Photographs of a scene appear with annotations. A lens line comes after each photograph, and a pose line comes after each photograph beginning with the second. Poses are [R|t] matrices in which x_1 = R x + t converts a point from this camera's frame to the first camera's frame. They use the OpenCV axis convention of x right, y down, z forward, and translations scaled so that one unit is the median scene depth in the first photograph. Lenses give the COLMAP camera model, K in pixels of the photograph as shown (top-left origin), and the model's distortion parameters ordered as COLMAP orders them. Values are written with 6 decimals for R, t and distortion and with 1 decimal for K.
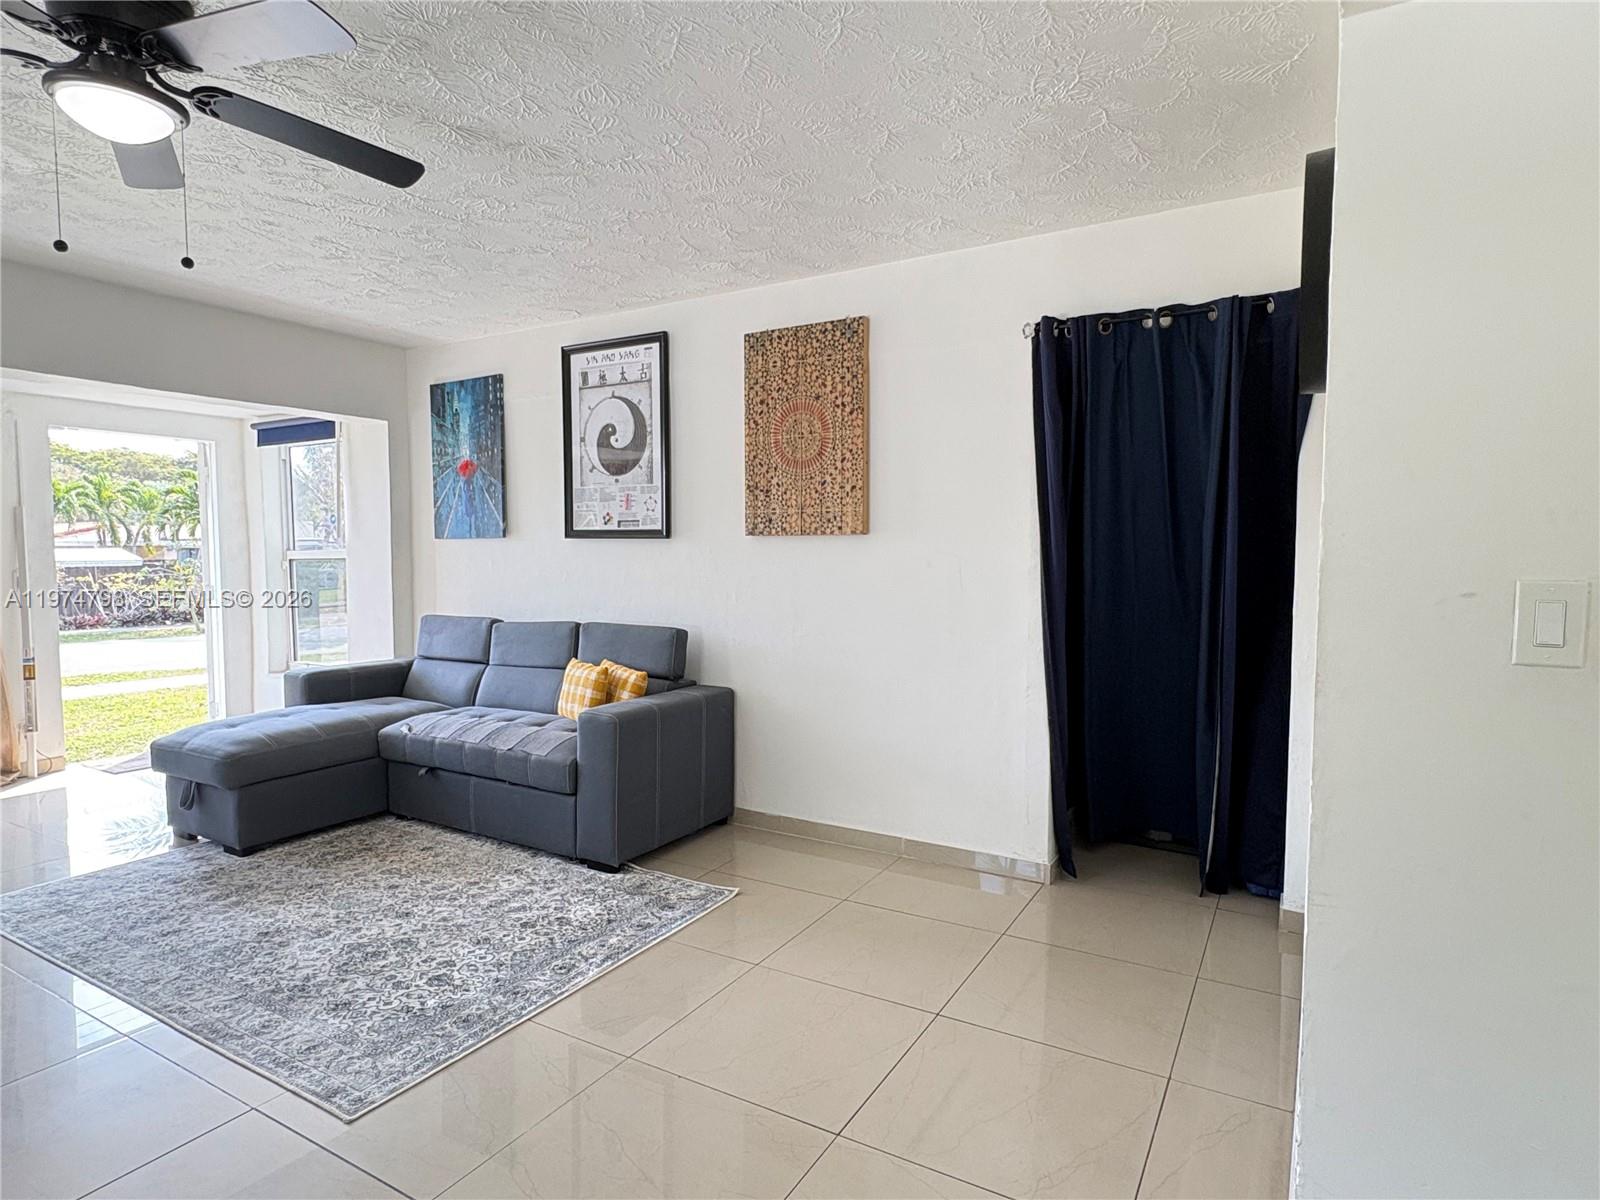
lens RADIAL K [[883.6, 0, 800.4], [0, 883.6, 604.7], [0, 0, 1]] dist [-0.002259, 0.000296]
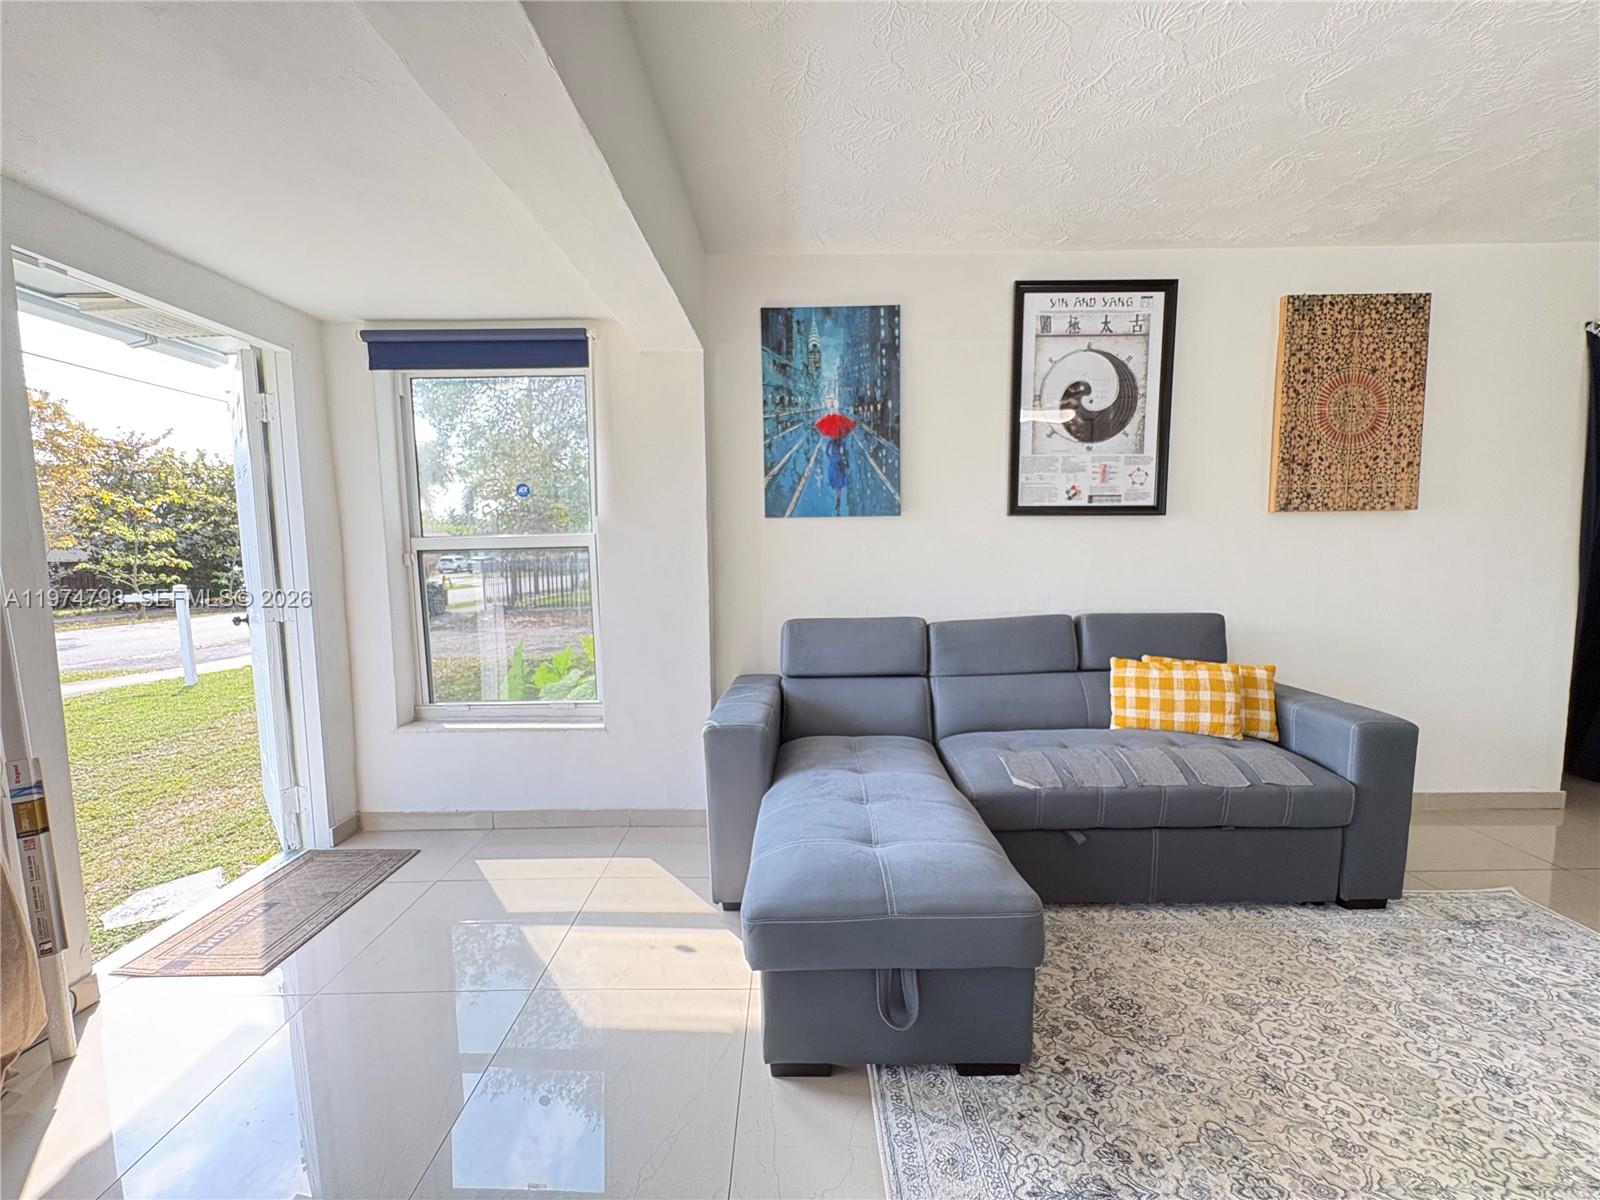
lens RADIAL K [[639.5, 0, 800.5], [0, 639.5, 599.6], [0, 0, 1]] dist [0.003328, -0.000606]
pose [[0.862261, -0.056018, 0.503357, -0.802006], [0.042486, 0.998362, 0.038326, -0.029460], [-0.504680, -0.011661, 0.863228, 0.618263]]
